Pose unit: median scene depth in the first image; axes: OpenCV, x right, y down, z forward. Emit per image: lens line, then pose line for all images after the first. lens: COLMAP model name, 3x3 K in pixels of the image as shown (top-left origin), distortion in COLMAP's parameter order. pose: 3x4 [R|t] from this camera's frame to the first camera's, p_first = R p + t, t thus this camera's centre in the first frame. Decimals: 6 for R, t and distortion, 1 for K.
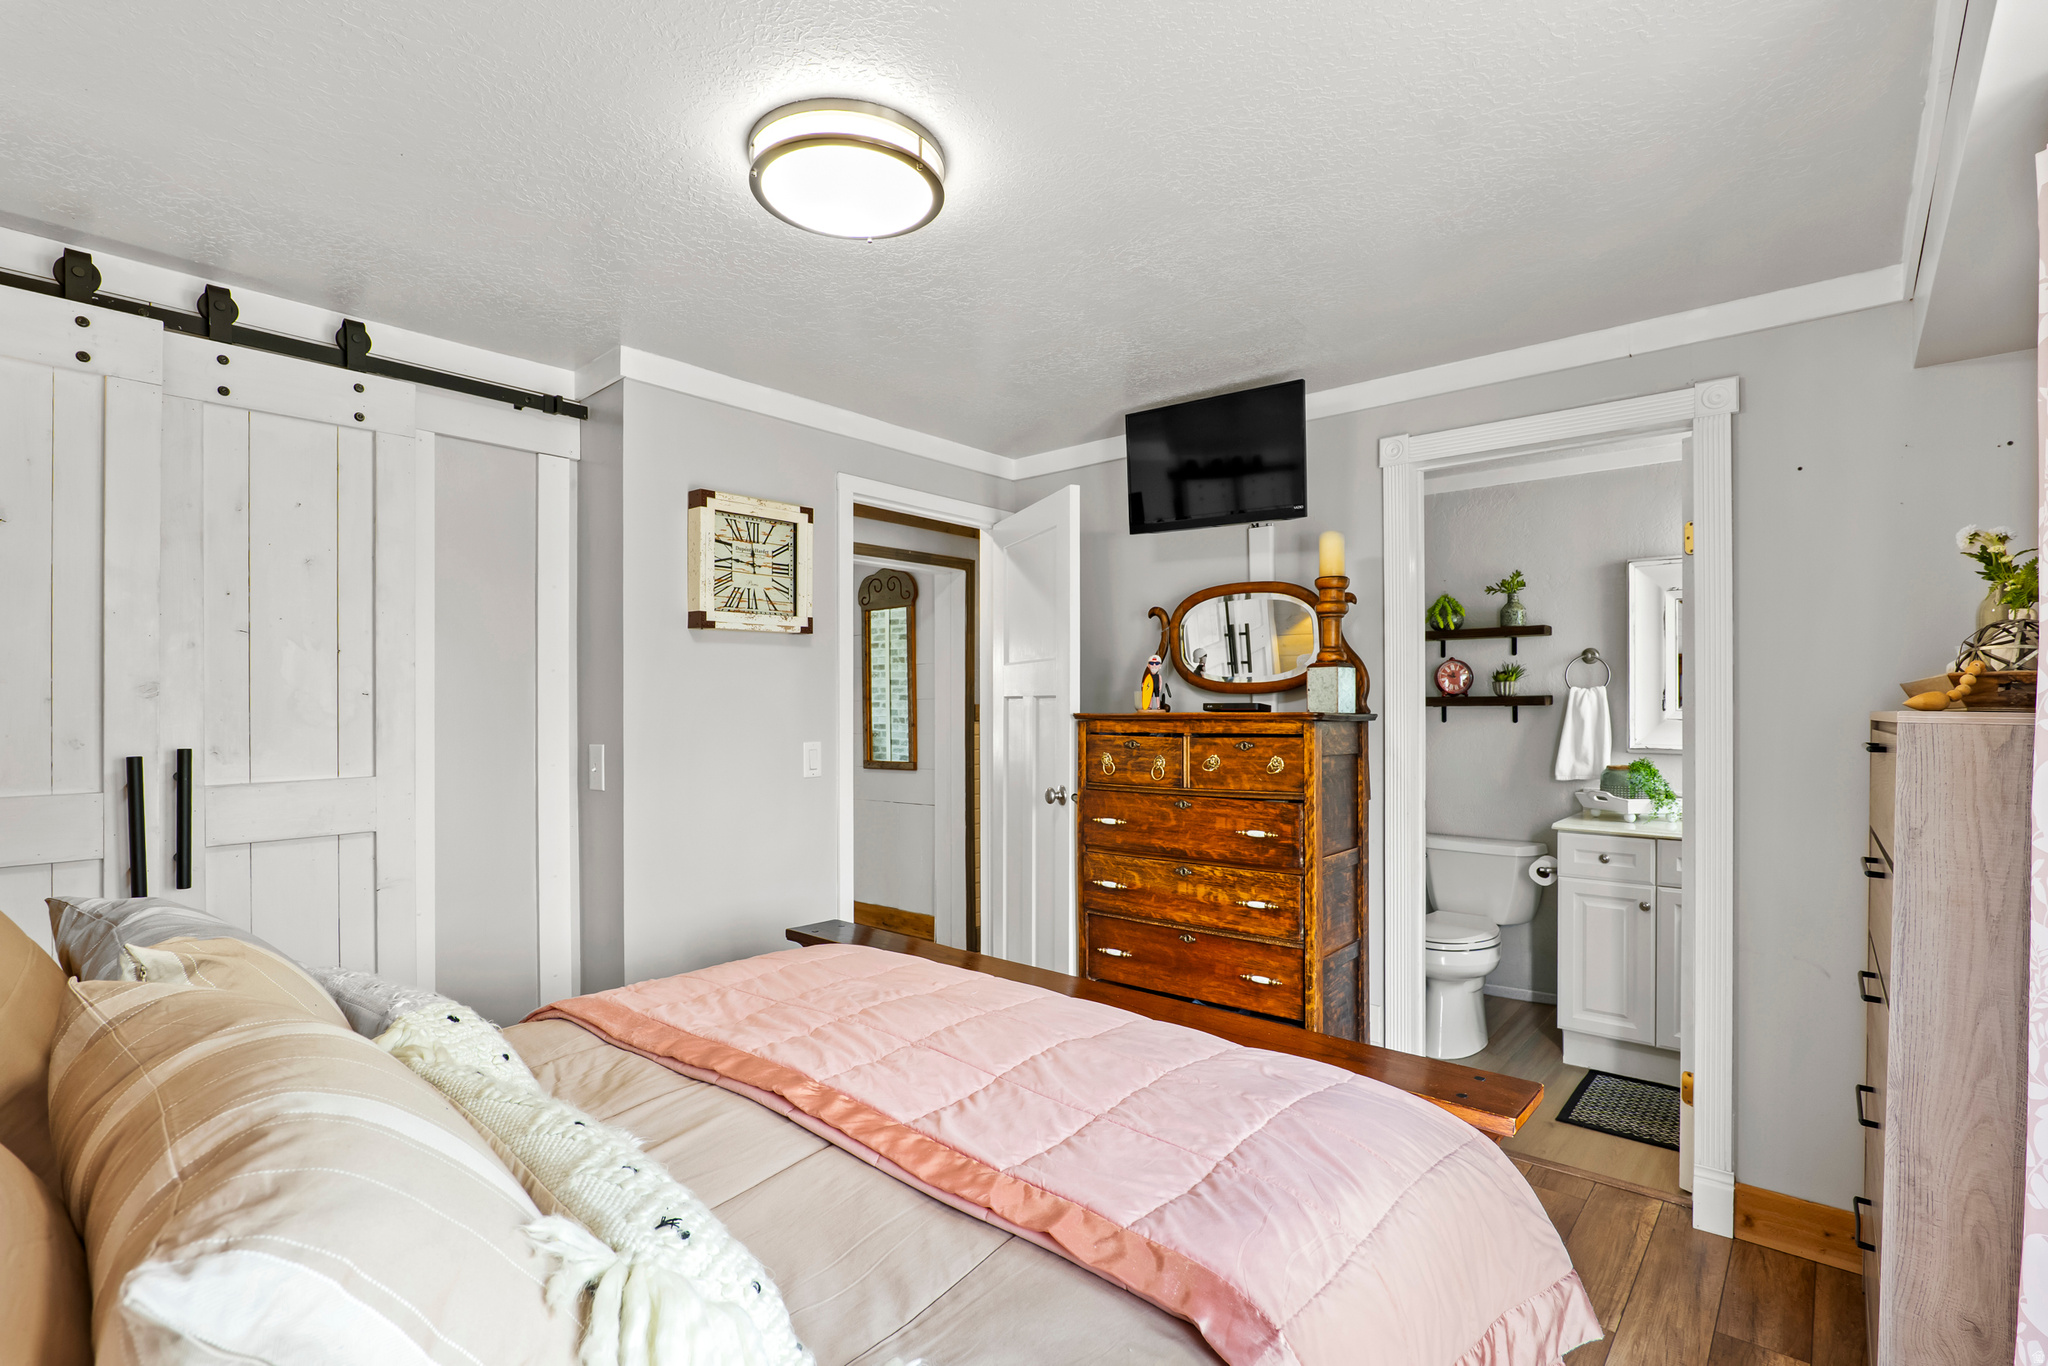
lens RADIAL K [[960.8, 0, 1024.0], [0, 960.8, 683.0], [0, 0, 1]] dist [-0.022405, 0.000034]
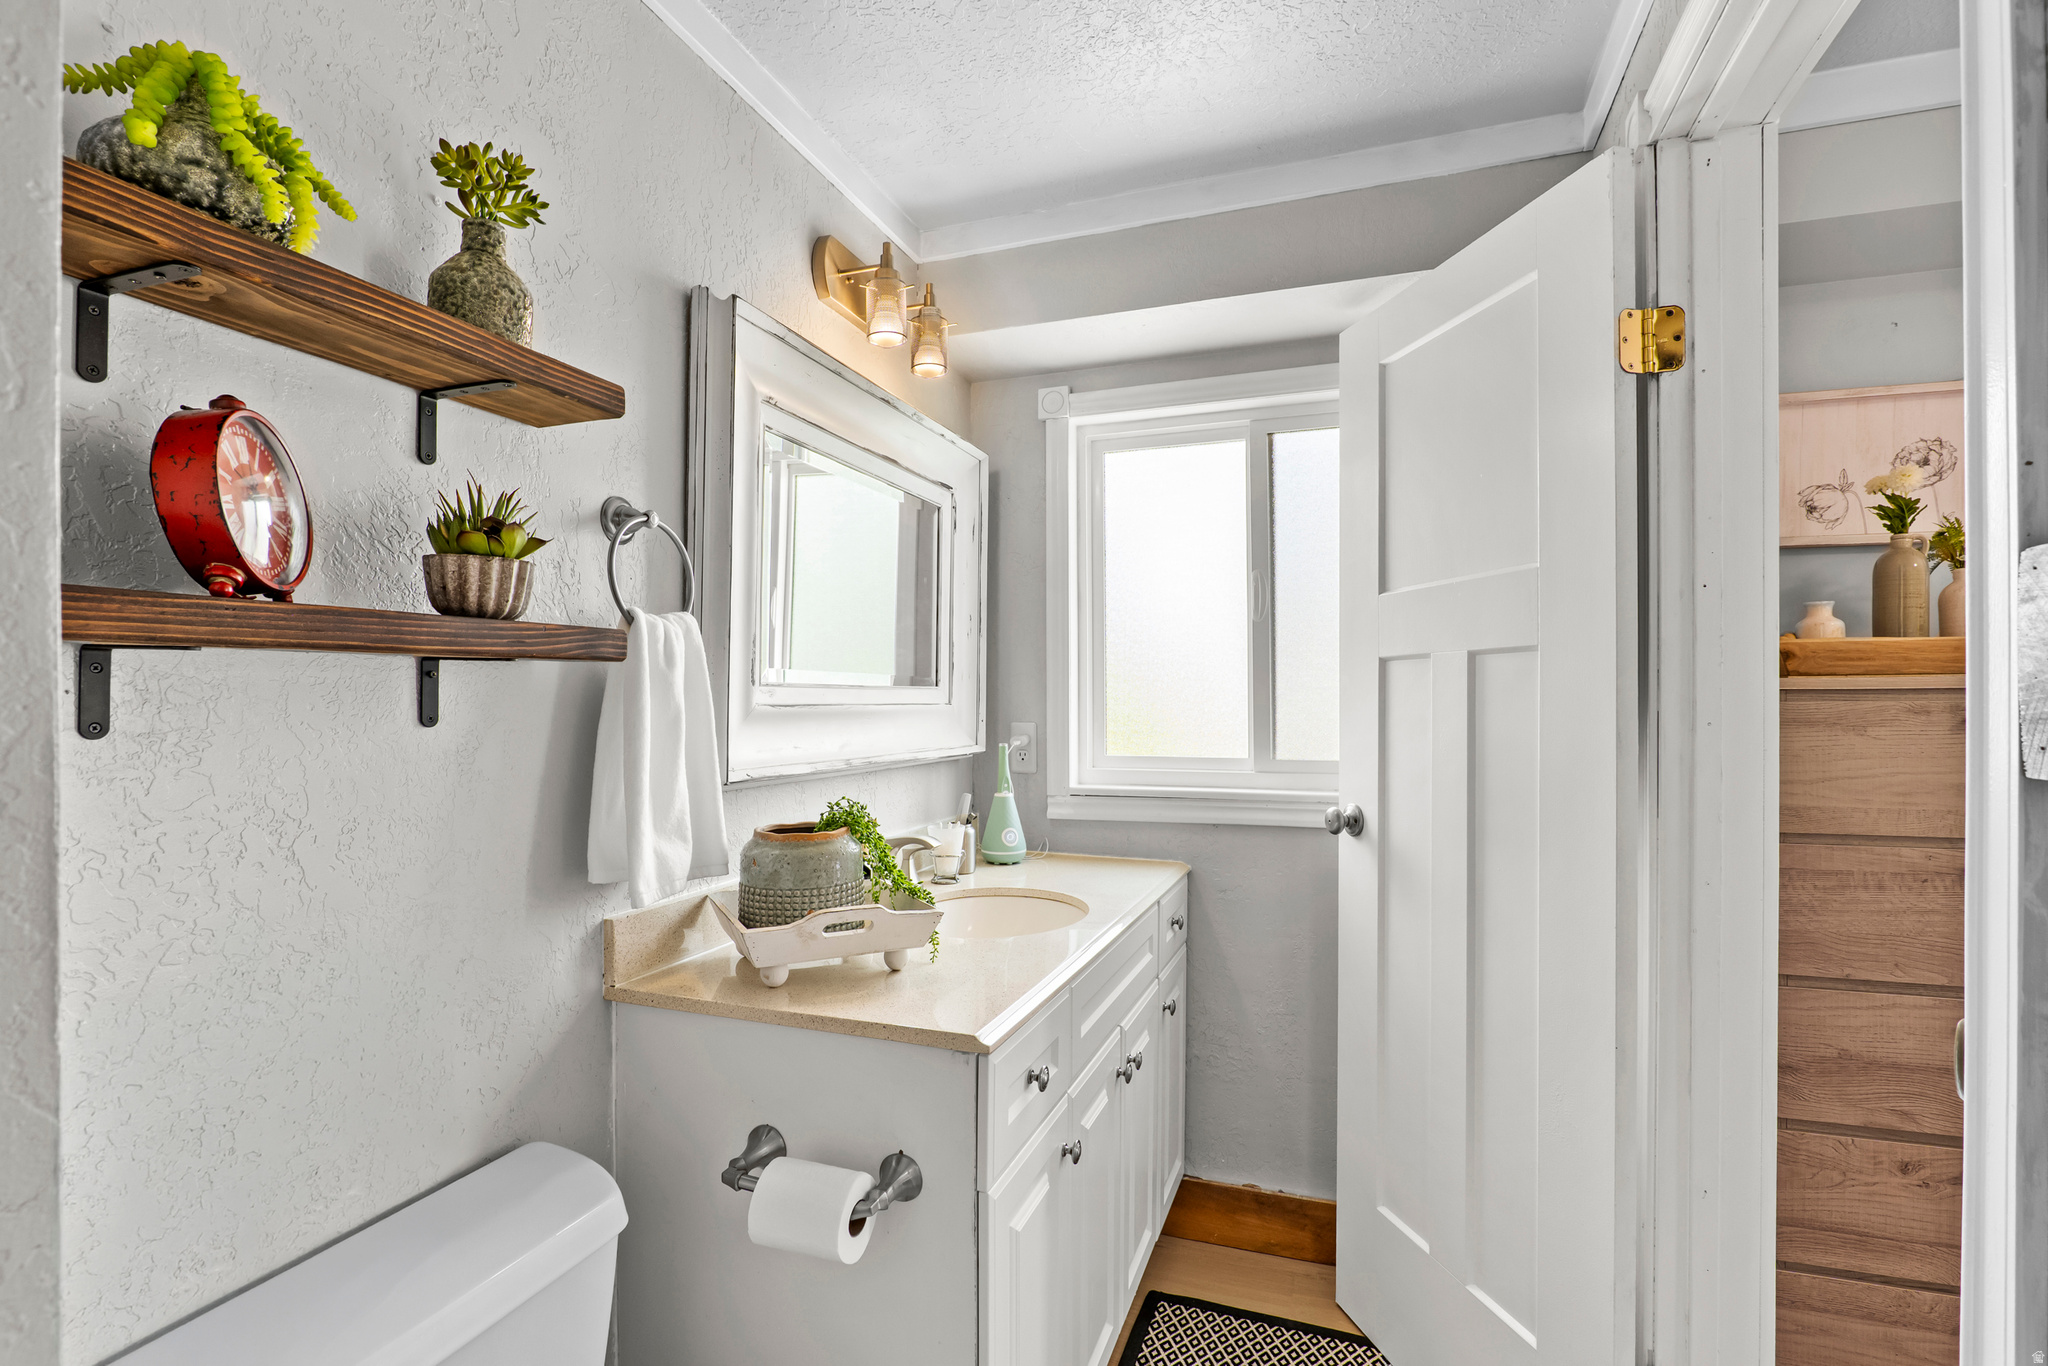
lens RADIAL K [[960.8, 0, 1024.0], [0, 960.8, 683.0], [0, 0, 1]] dist [-0.022405, 0.000034]
pose [[-0.351612, 0.013421, 0.936050, 0.220722], [-0.027321, 0.999324, -0.024591, 0.032408], [-0.935747, -0.034220, -0.351008, 0.954804]]
